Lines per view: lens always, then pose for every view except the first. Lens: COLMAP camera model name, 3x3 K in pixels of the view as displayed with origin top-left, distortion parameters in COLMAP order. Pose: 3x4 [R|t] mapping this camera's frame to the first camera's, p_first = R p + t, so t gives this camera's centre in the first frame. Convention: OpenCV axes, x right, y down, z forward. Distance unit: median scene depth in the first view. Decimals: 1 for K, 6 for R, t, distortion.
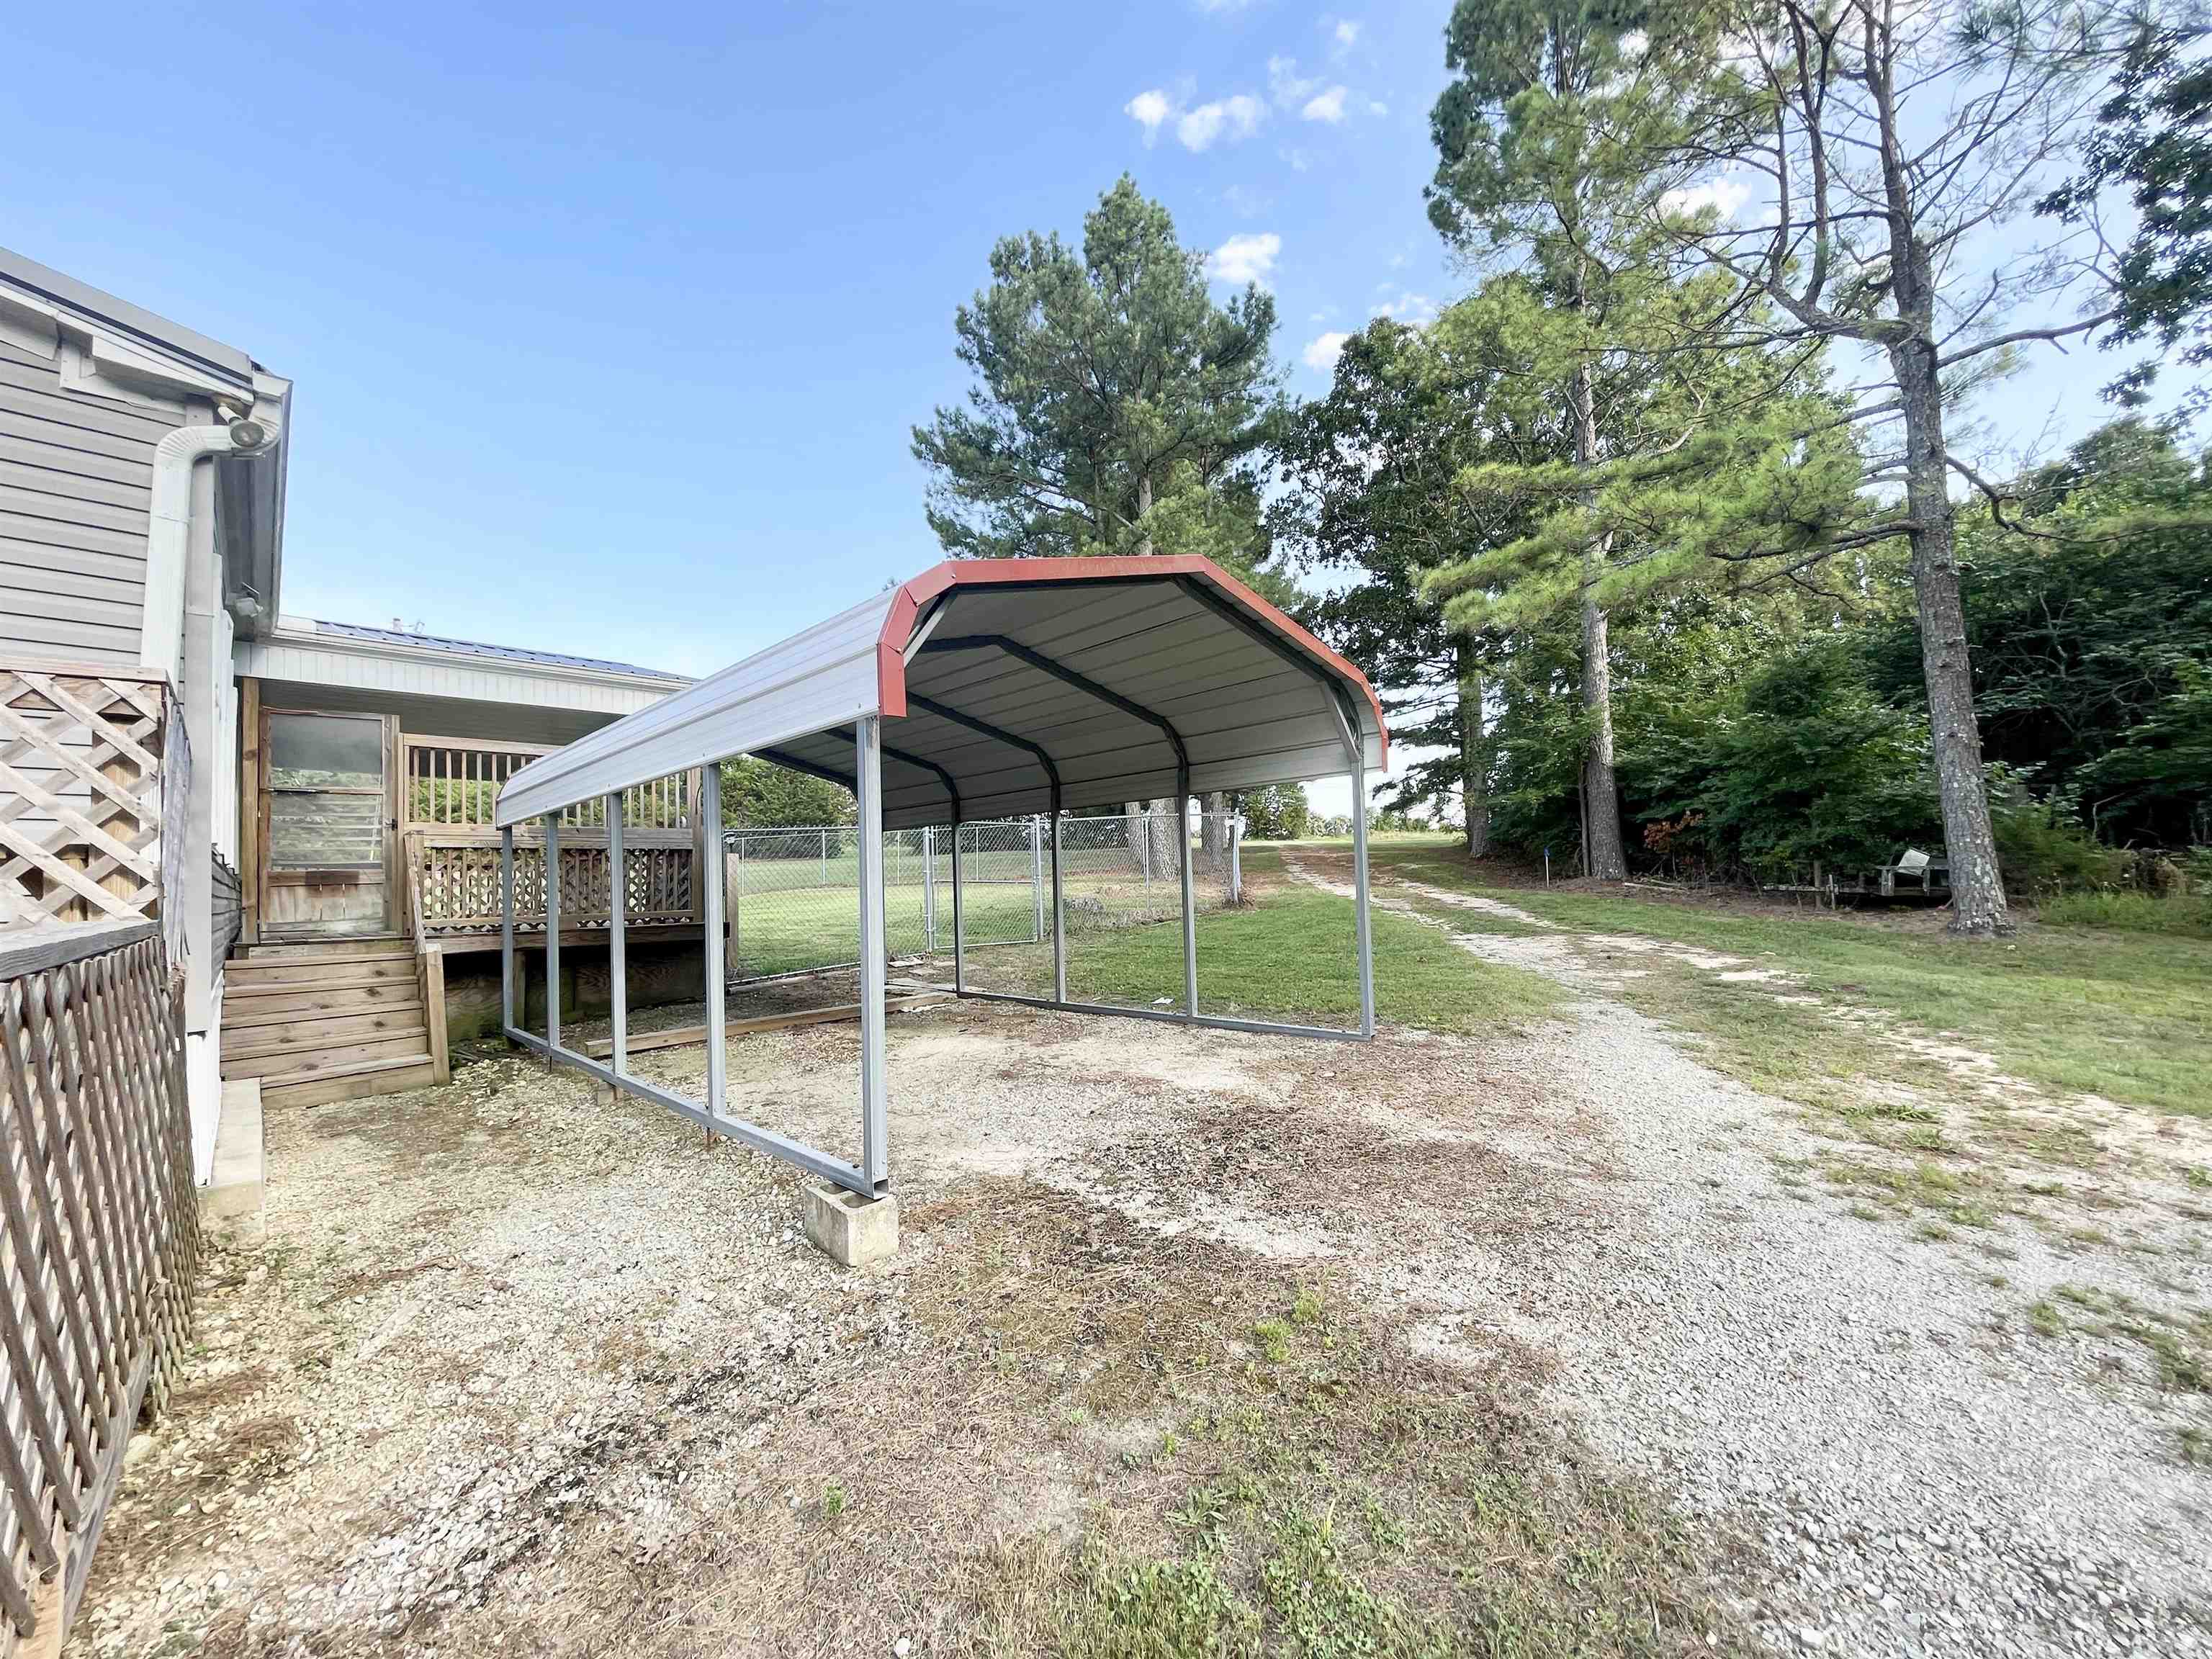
lens RADIAL K [[888.8, 0, 1109.5], [0, 888.8, 838.2], [0, 0, 1]] dist [0.000388, 0.001002]
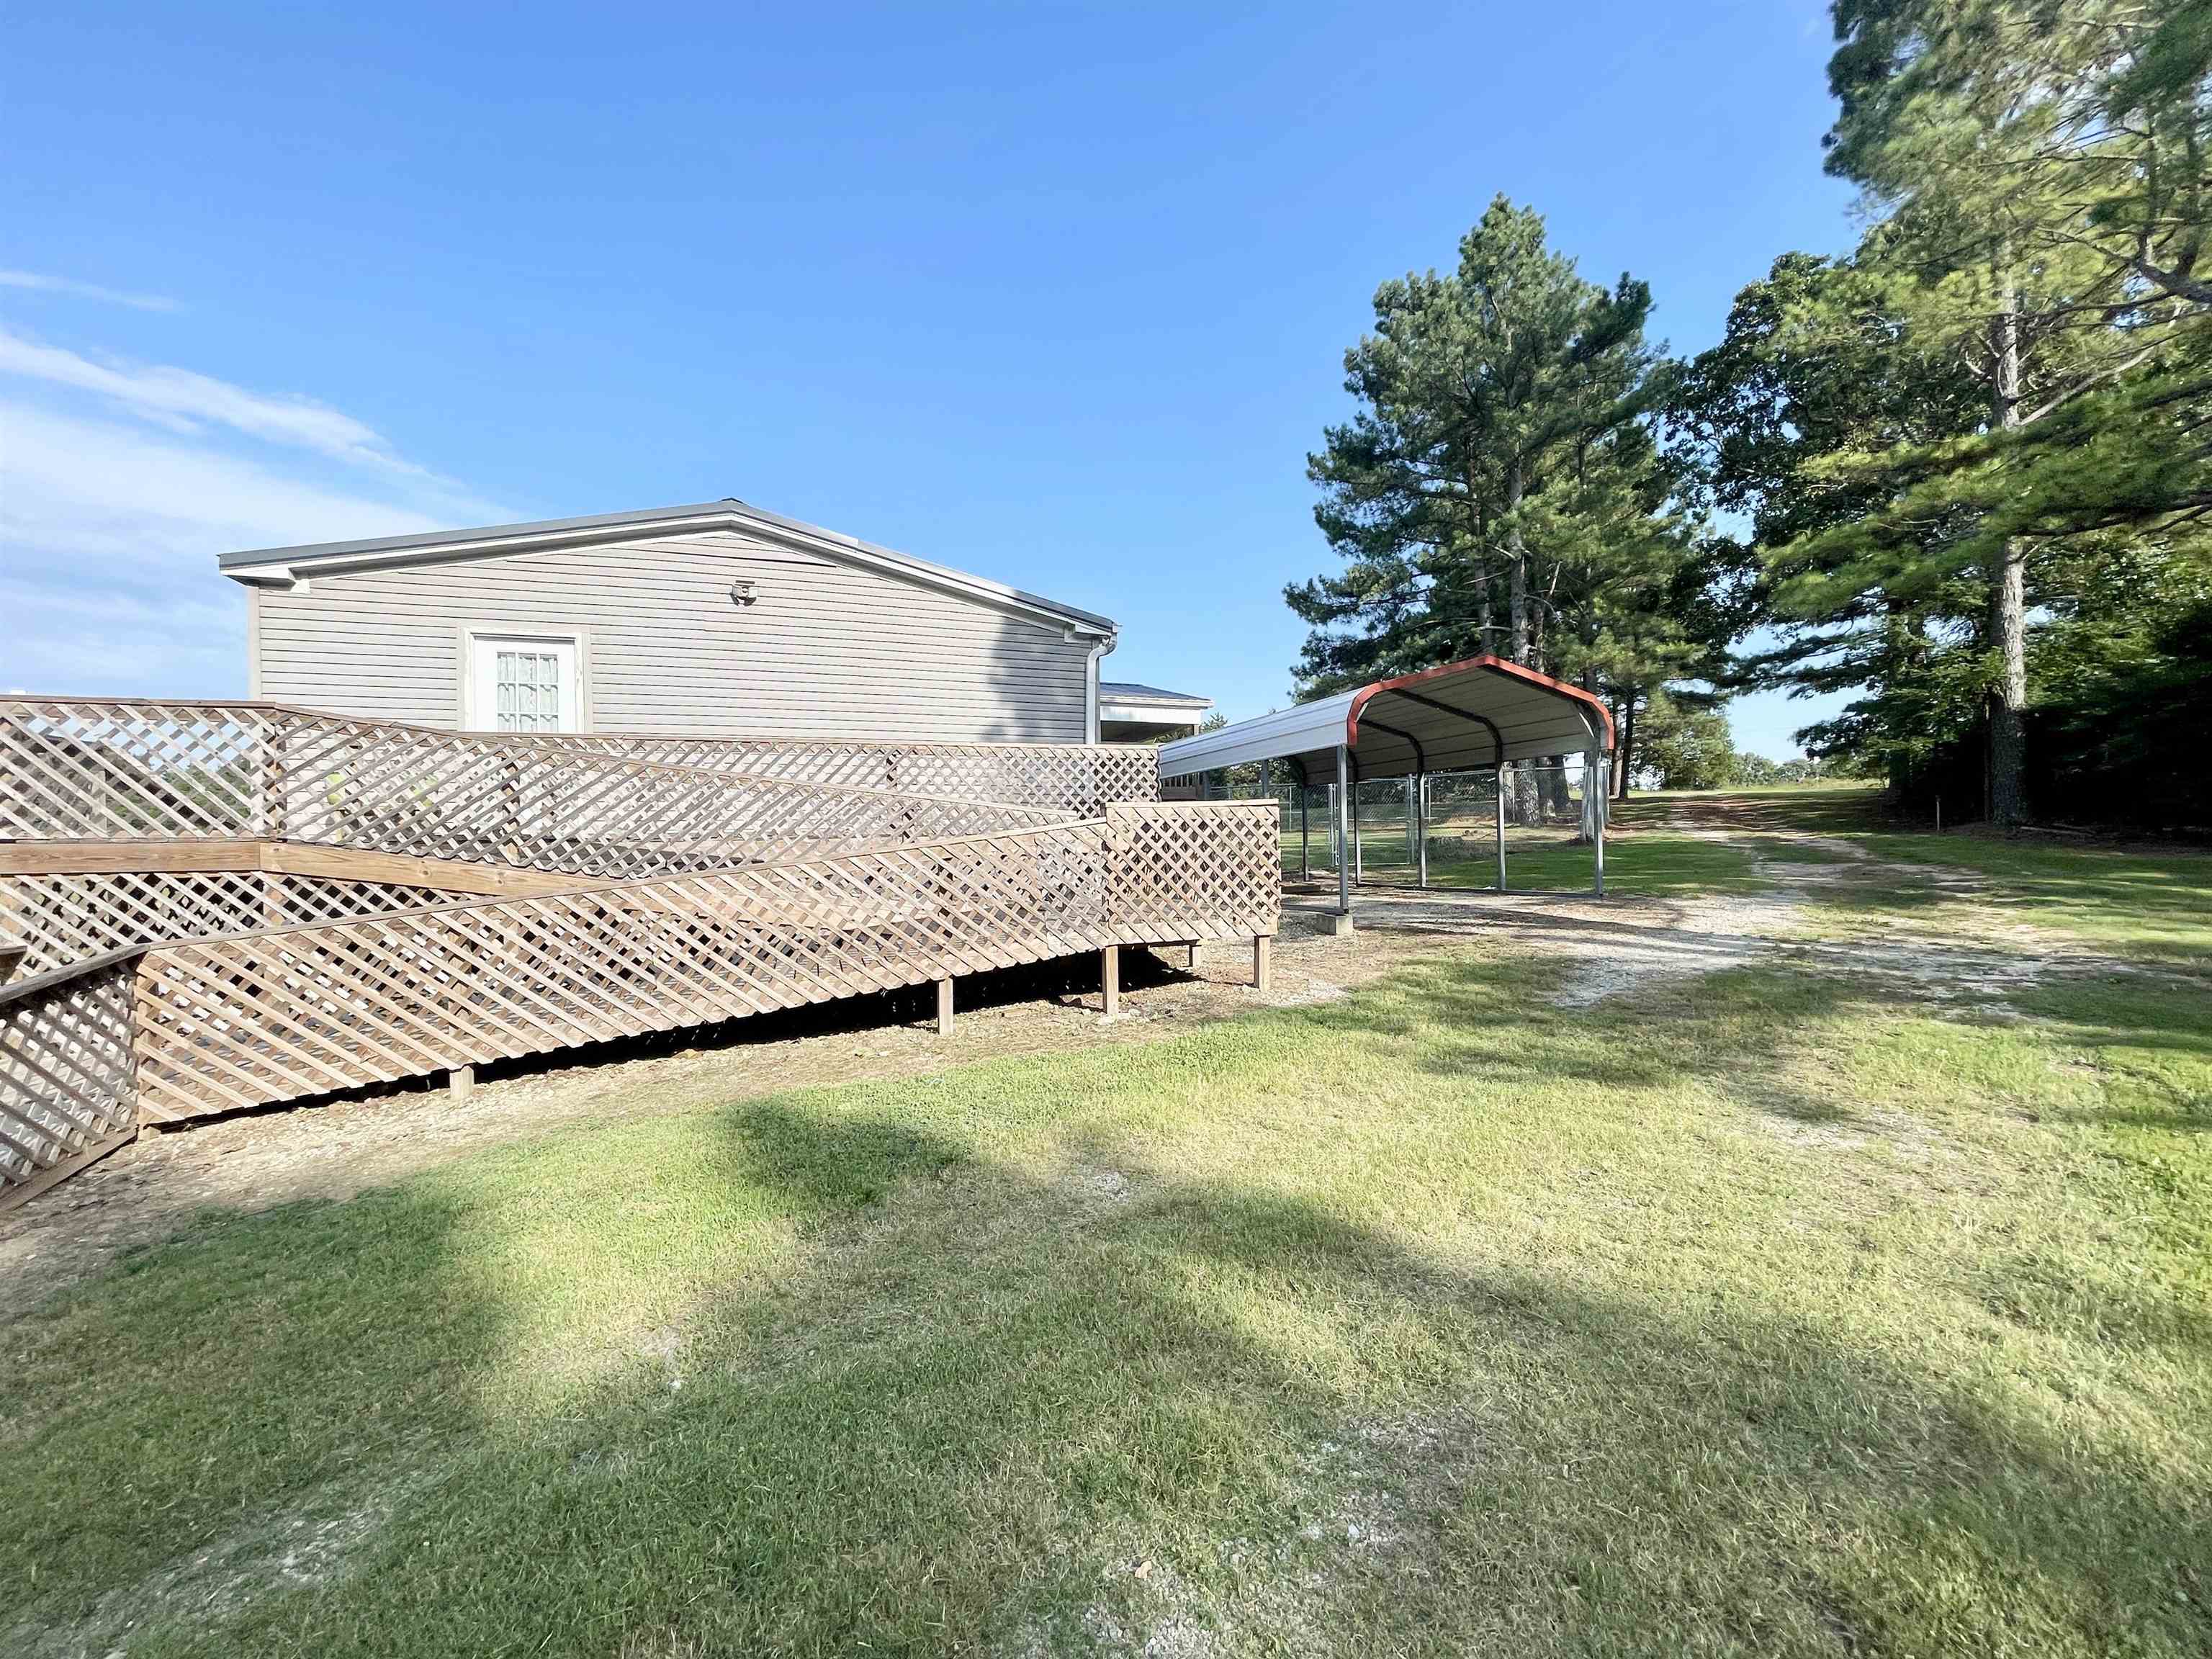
lens RADIAL K [[888.8, 0, 1106.3], [0, 888.8, 836.7], [0, 0, 1]] dist [0.000388, 0.001002]
pose [[0.914558, 0.009931, -0.404332, 0.024081], [0.010123, 0.998823, 0.047429, 0.001219], [0.404327, -0.047470, 0.913382, -0.242047]]
